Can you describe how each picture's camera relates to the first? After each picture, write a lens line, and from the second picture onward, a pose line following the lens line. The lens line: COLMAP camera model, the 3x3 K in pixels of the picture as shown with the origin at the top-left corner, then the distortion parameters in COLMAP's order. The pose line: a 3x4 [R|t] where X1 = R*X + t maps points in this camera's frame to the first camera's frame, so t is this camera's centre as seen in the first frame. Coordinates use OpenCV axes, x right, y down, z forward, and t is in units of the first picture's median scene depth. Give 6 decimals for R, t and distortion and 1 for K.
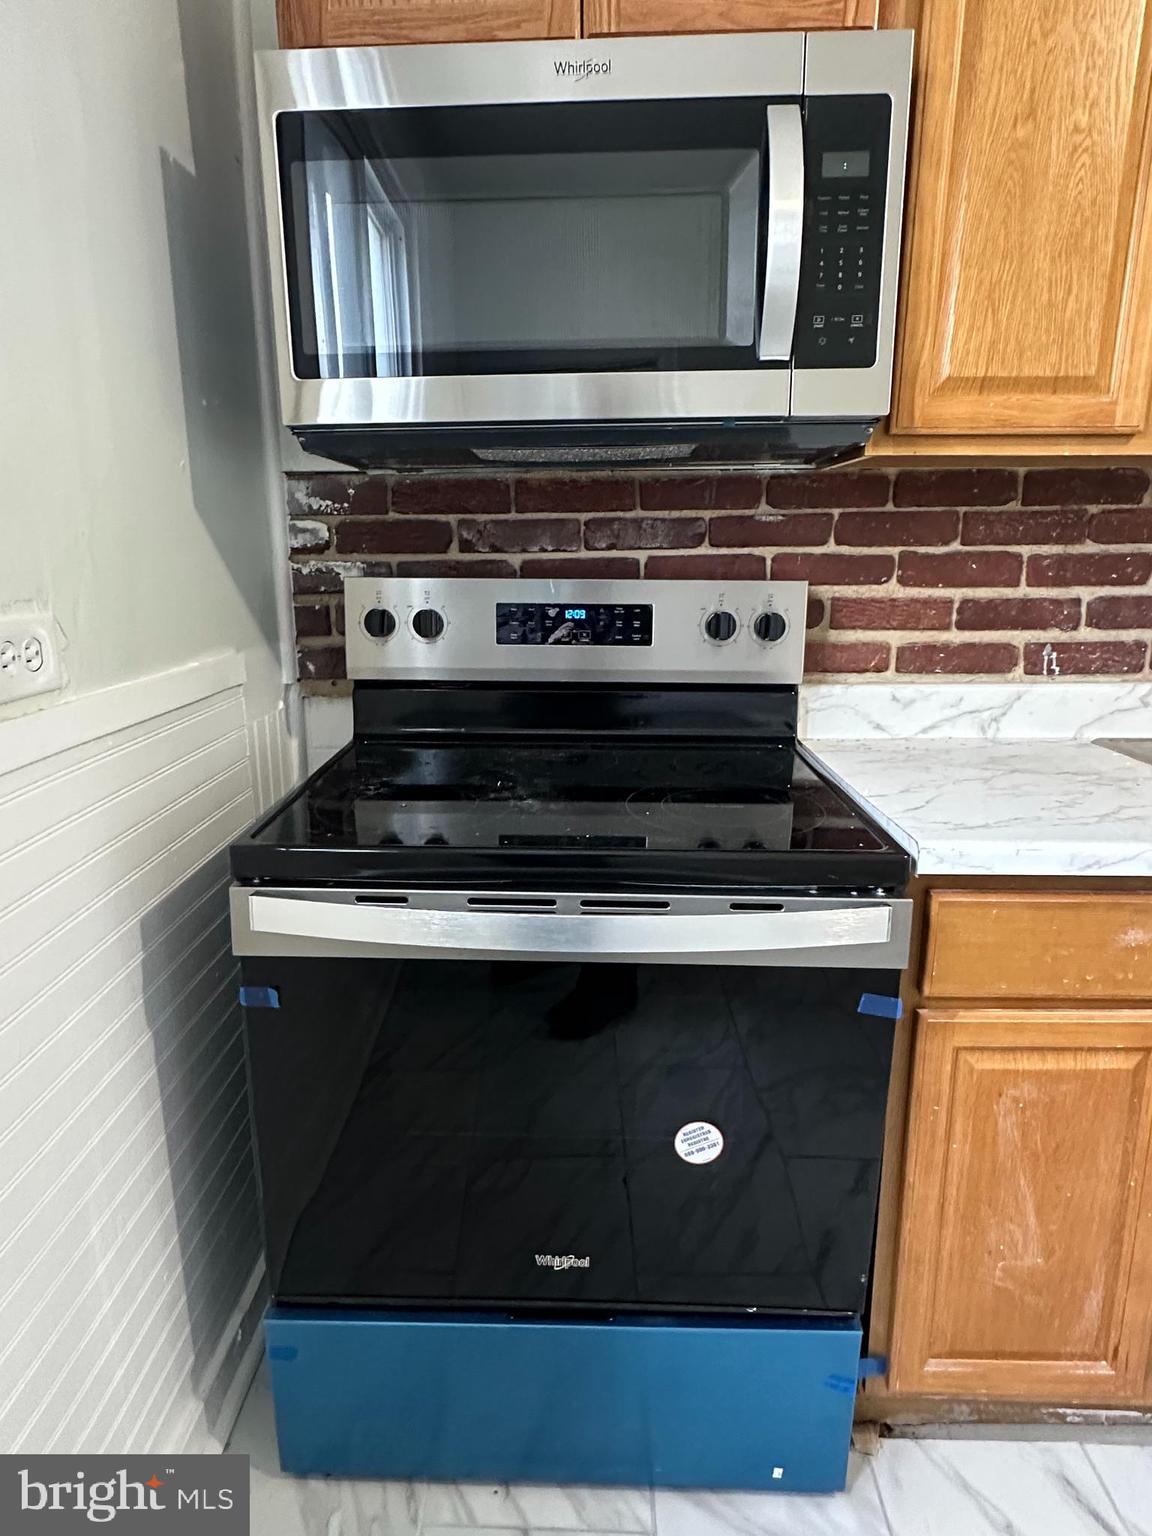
lens RADIAL K [[900.5, 0, 570.2], [0, 900.5, 761.3], [0, 0, 1]] dist [0.000202, 0.000675]
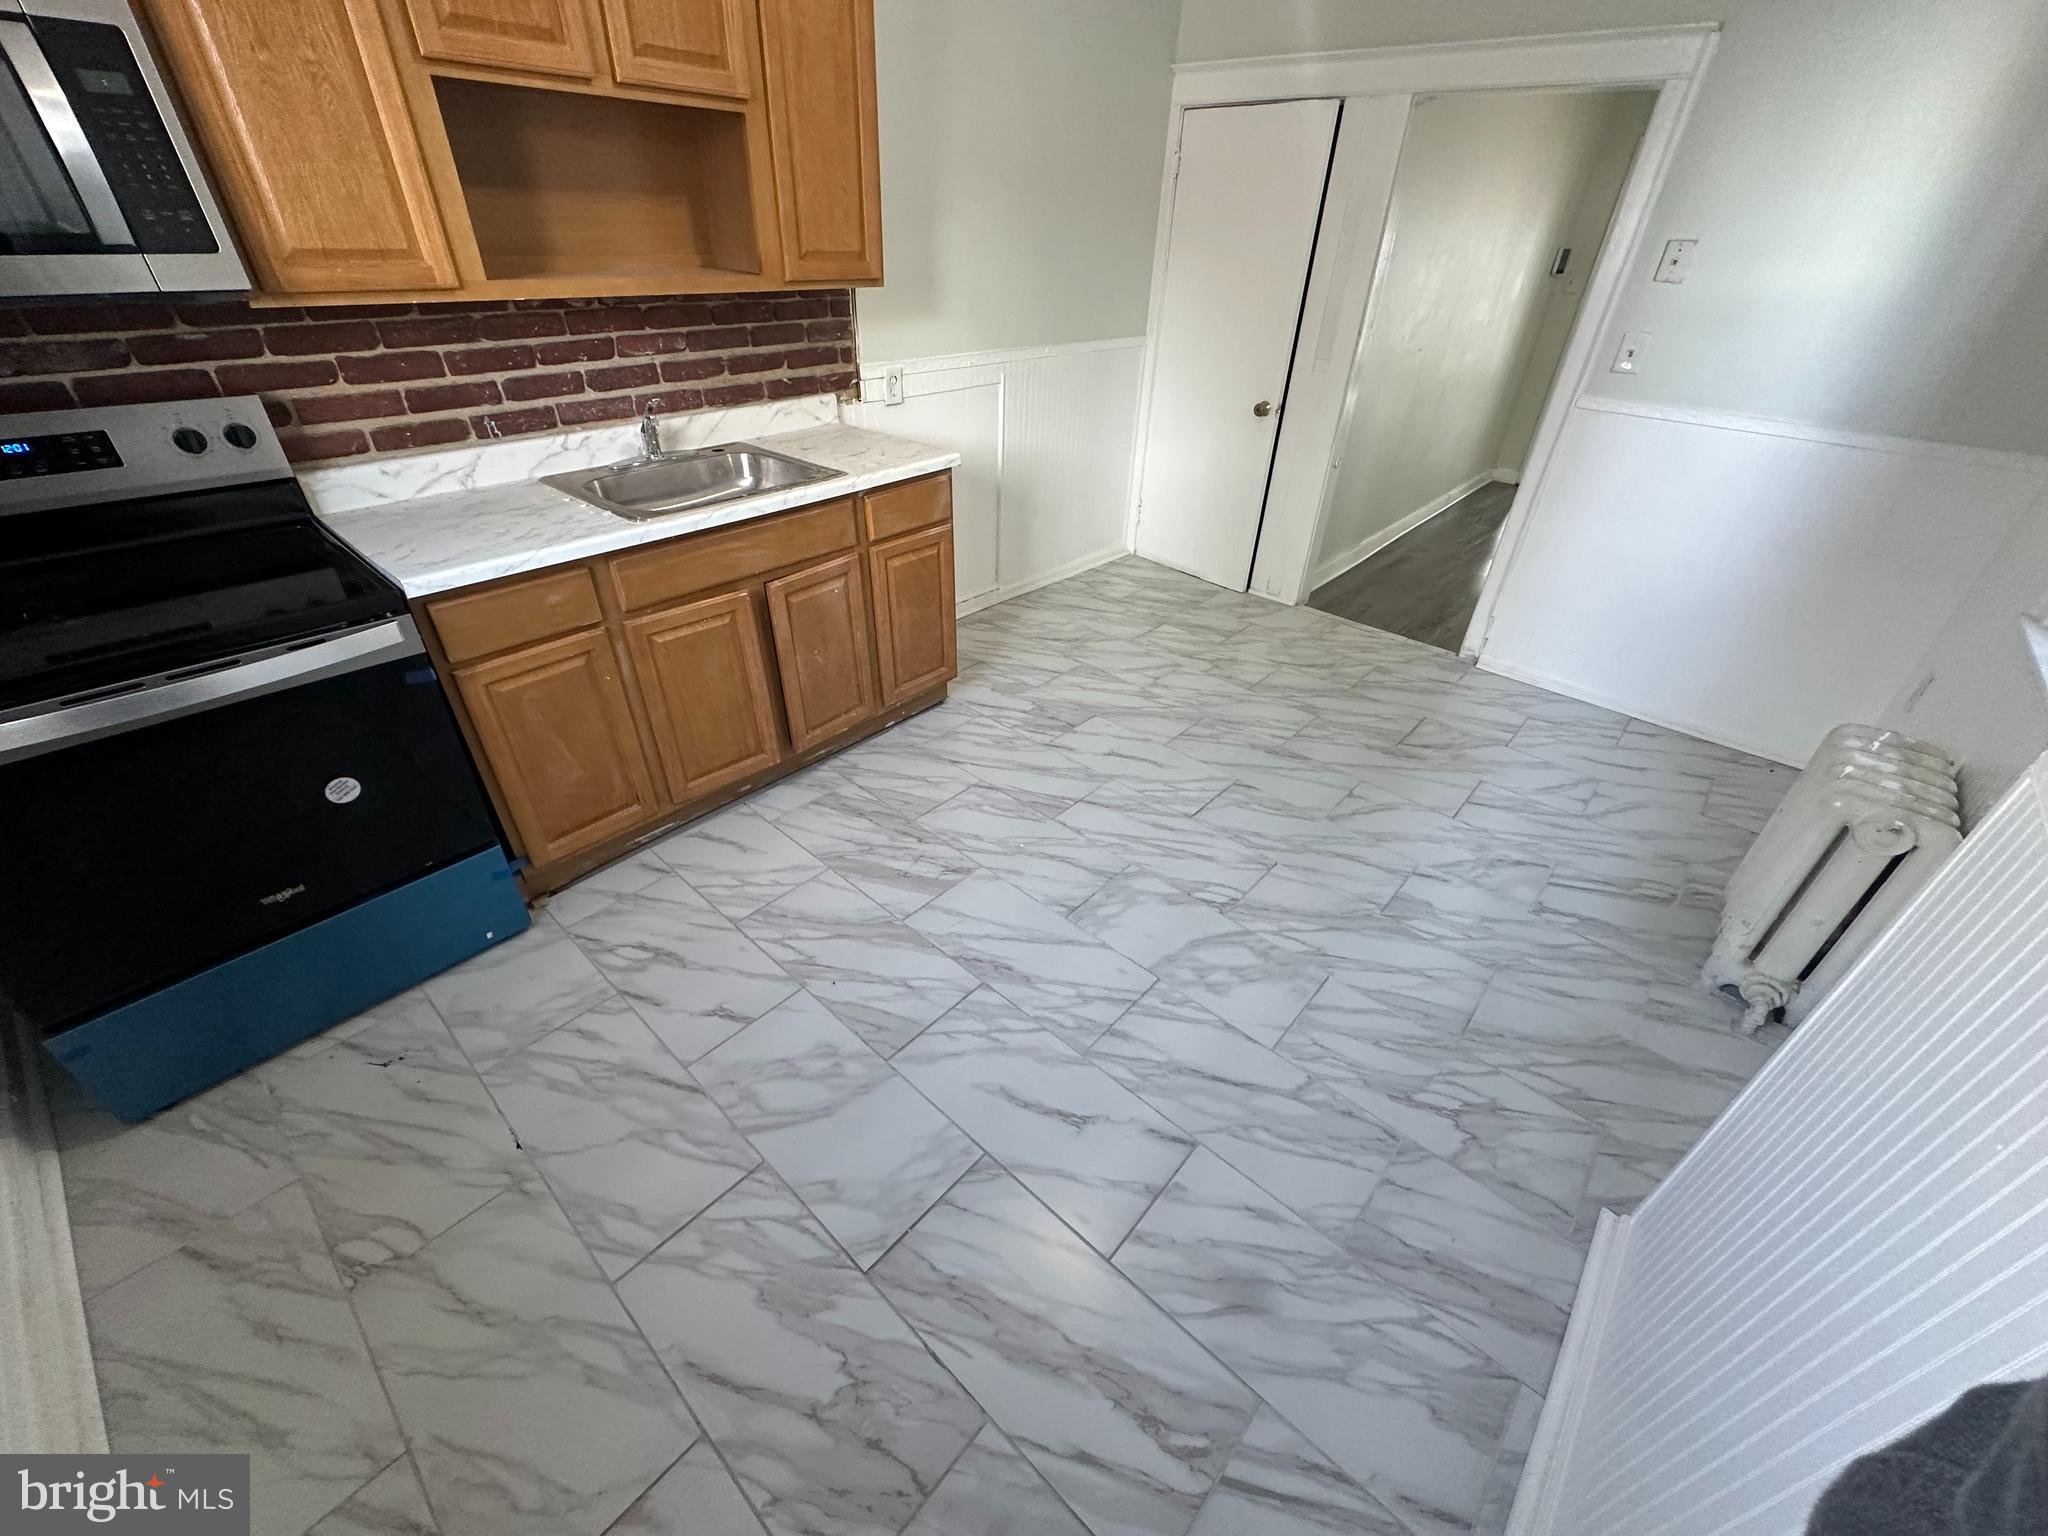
lens RADIAL K [[815.2, 0, 1024.9], [0, 815.2, 765.6], [0, 0, 1]] dist [-0.004494, 0.000978]
pose [[0.642149, -0.408115, 0.648912, -0.004409], [0.143110, 0.895444, 0.421545, -0.053857], [-0.753103, -0.177829, 0.633414, -0.650325]]
